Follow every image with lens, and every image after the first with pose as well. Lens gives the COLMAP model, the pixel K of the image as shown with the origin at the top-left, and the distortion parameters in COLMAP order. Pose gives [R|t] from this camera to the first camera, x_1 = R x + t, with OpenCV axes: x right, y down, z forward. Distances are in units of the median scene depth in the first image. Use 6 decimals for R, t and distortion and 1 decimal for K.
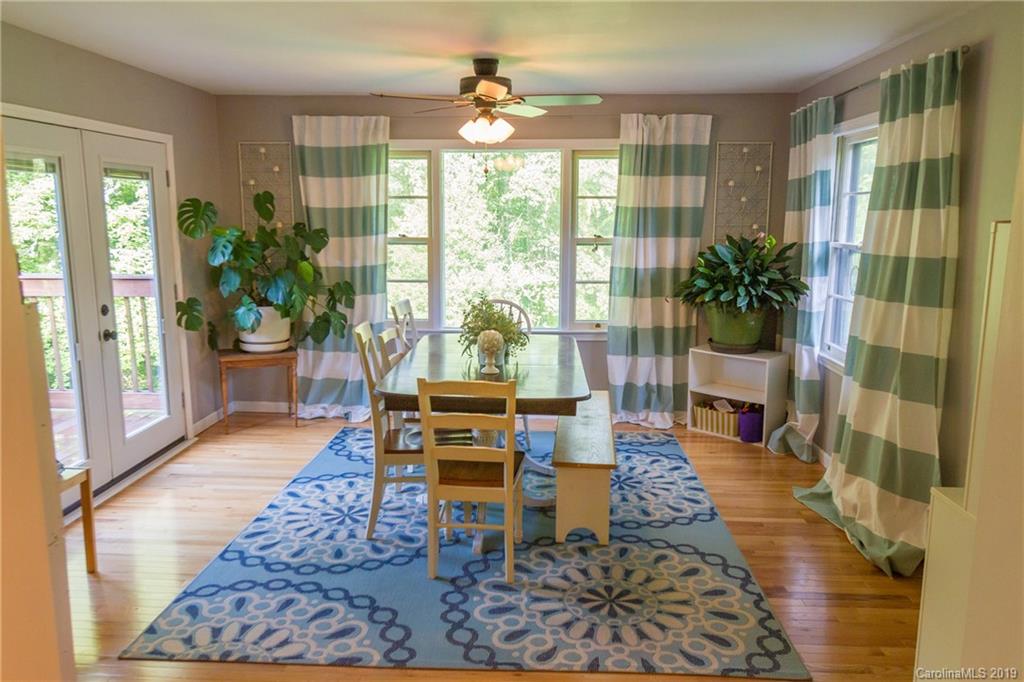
lens RADIAL K [[762.0, 0, 507.6], [0, 762.0, 342.3], [0, 0, 1]] dist [-0.000889, 0.002441]
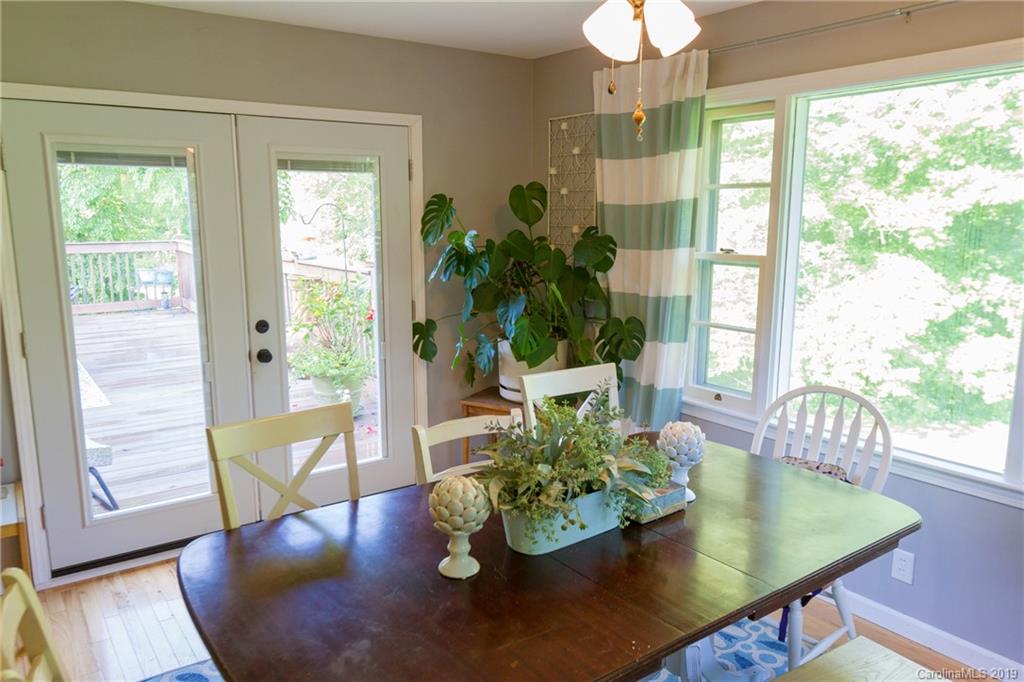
lens RADIAL K [[762.0, 0, 507.6], [0, 762.0, 342.3], [0, 0, 1]] dist [-0.000889, 0.002441]
pose [[0.625449, 0.129587, -0.769429, 0.234319], [-0.130330, 0.989609, 0.060728, -0.086985], [0.769303, 0.062297, 0.635839, 0.519158]]
